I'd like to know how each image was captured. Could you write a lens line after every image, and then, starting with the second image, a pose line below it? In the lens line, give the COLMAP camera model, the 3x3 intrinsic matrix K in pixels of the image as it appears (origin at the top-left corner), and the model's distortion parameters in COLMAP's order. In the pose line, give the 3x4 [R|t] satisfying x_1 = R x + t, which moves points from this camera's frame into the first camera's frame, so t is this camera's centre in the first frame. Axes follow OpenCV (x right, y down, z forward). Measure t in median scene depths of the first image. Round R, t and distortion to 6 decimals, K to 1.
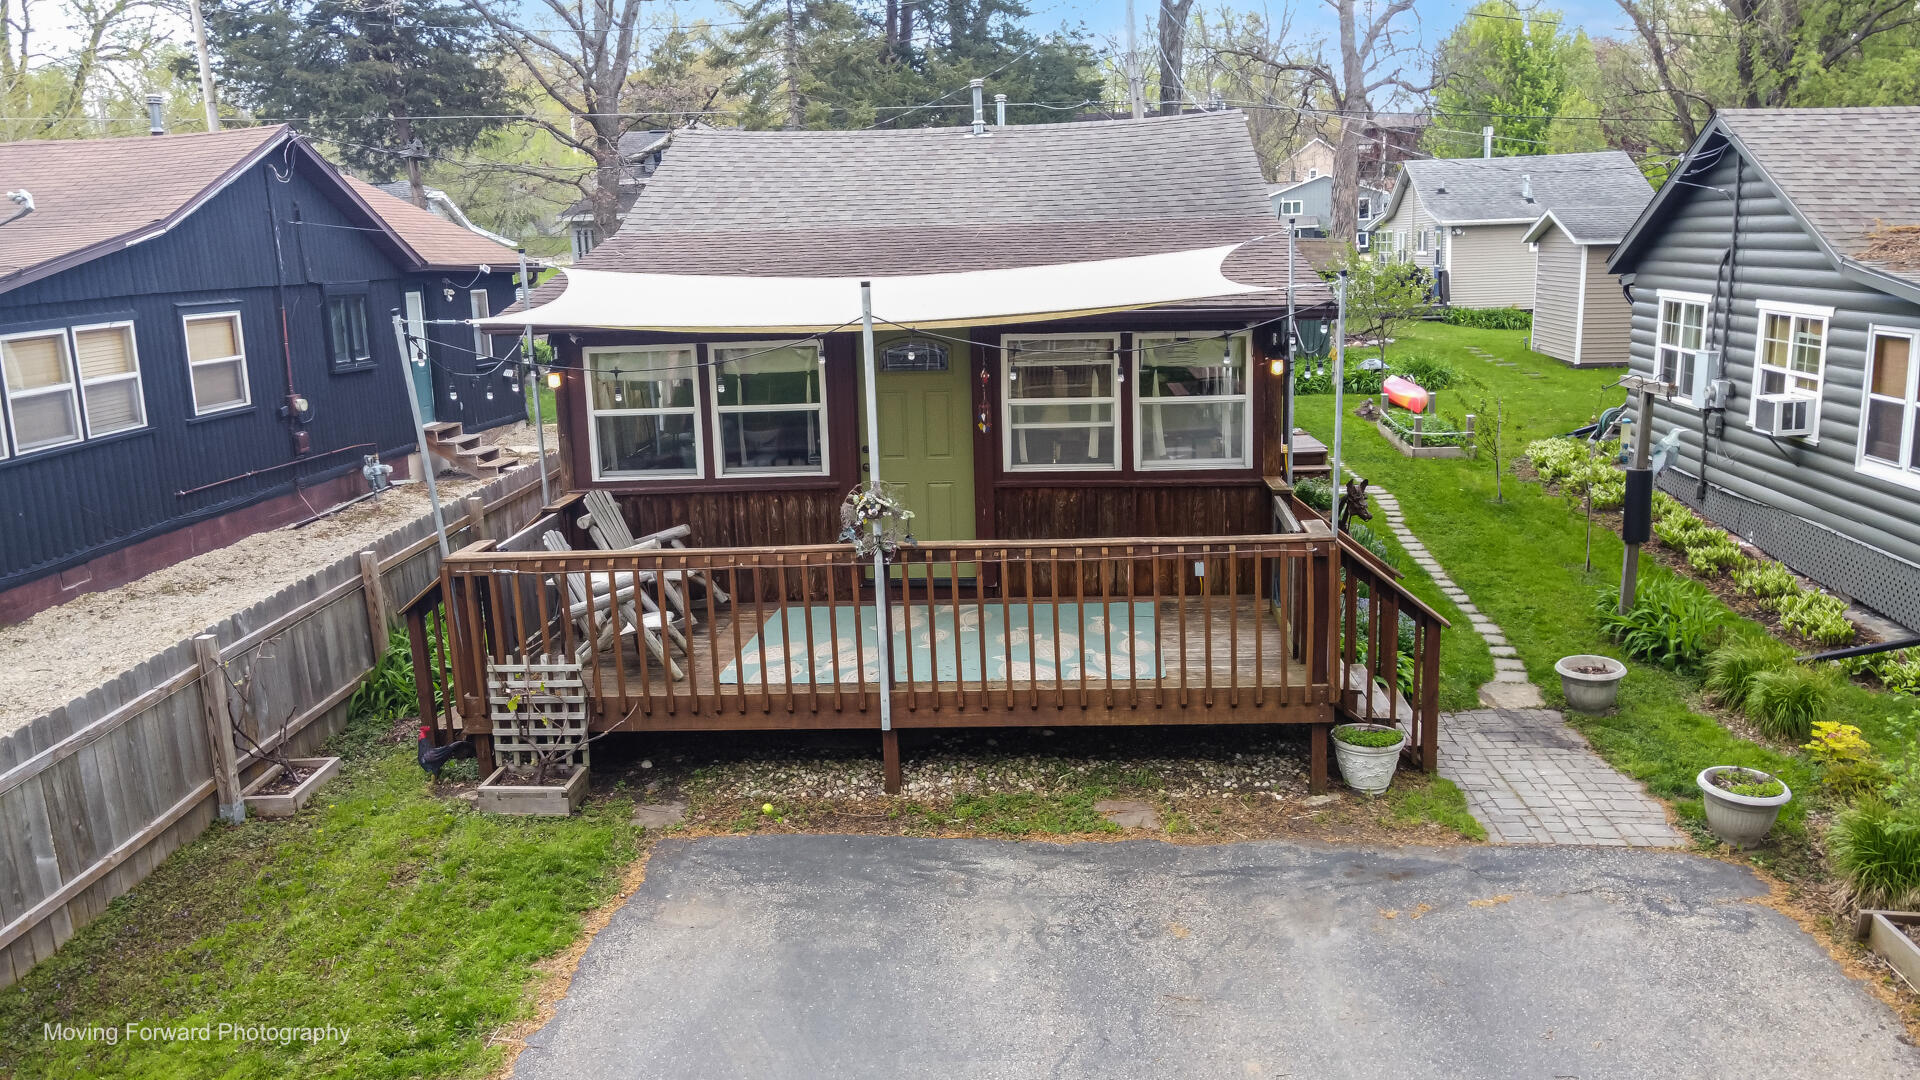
lens RADIAL K [[1456.0, 0, 958.4], [0, 1456.0, 540.9], [0, 0, 1]] dist [0.011179, 0.004814]
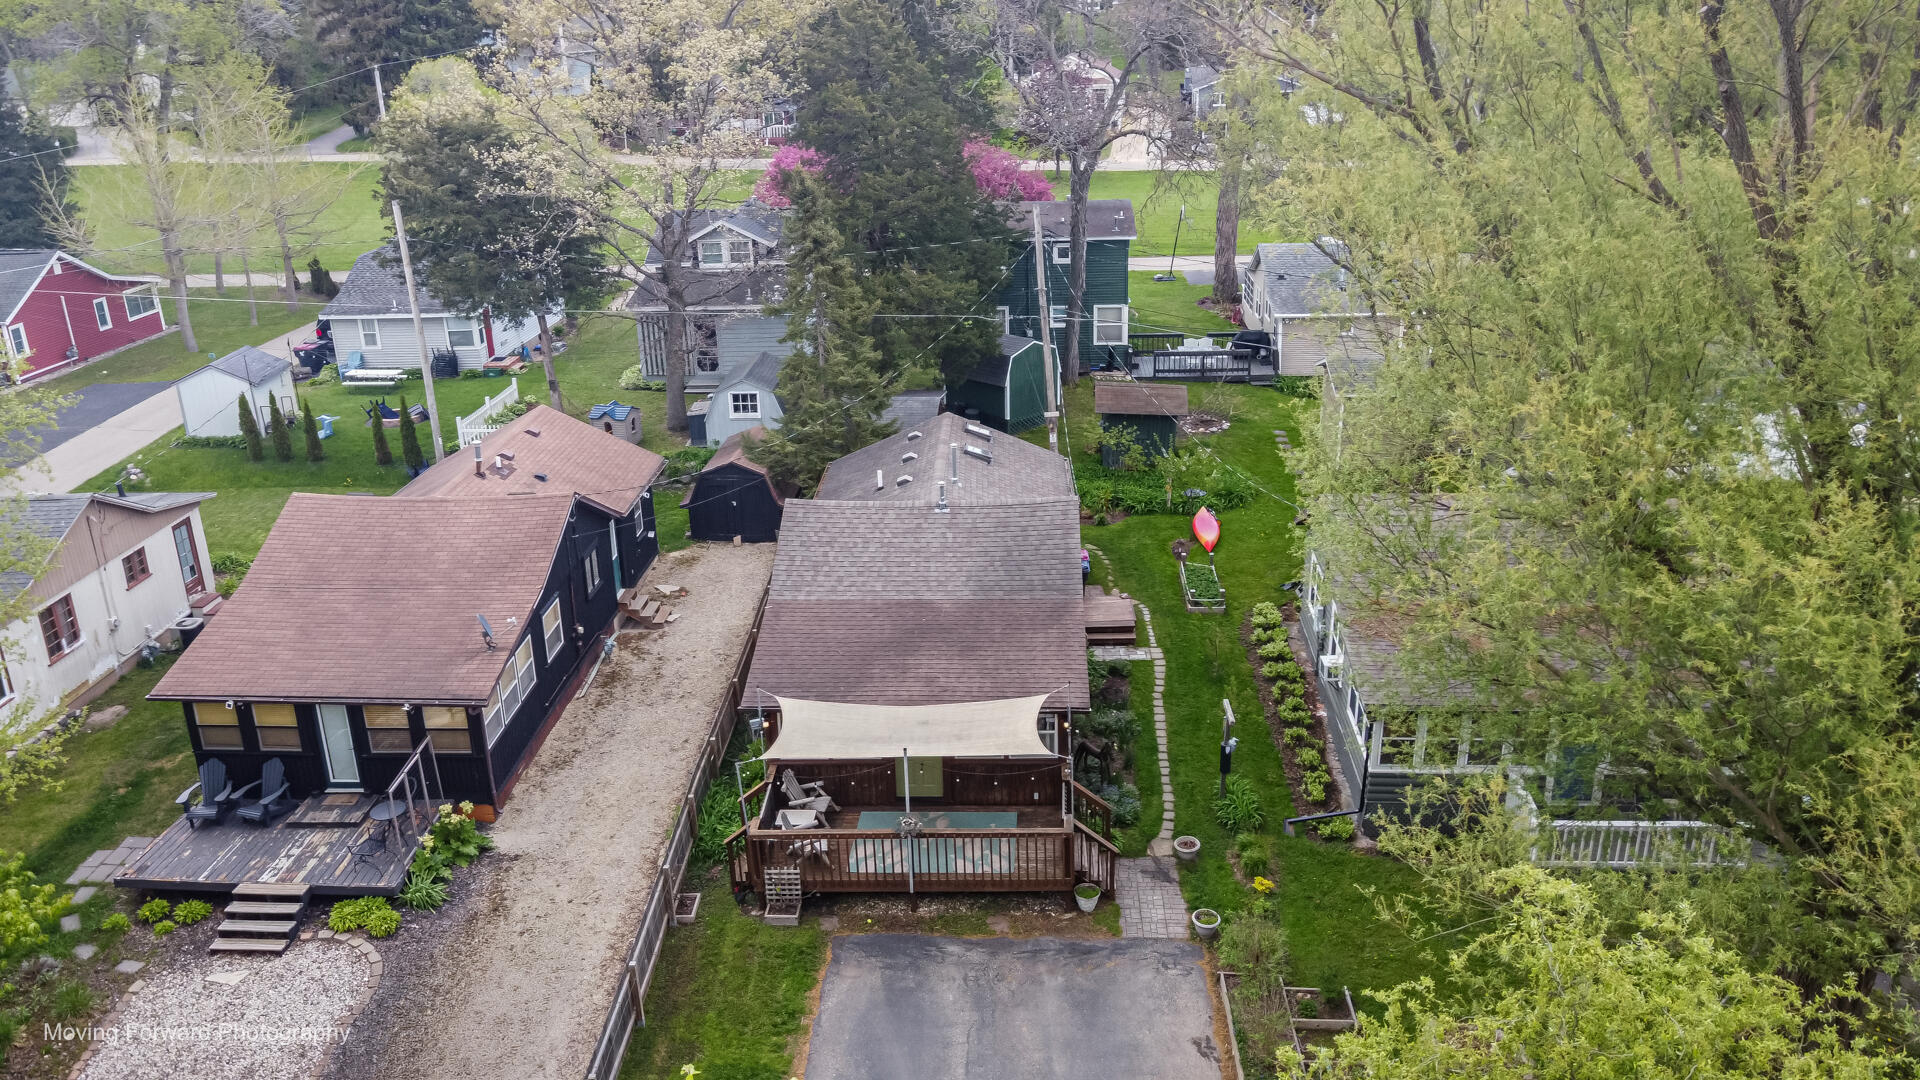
lens RADIAL K [[1456.0, 0, 962.0], [0, 1456.0, 537.3], [0, 0, 1]] dist [0.011179, 0.004814]
pose [[0.999405, -0.003407, 0.034320, -0.049708], [-0.001984, 0.987779, 0.155850, -1.019077], [-0.034431, -0.155825, 0.987184, -1.710999]]
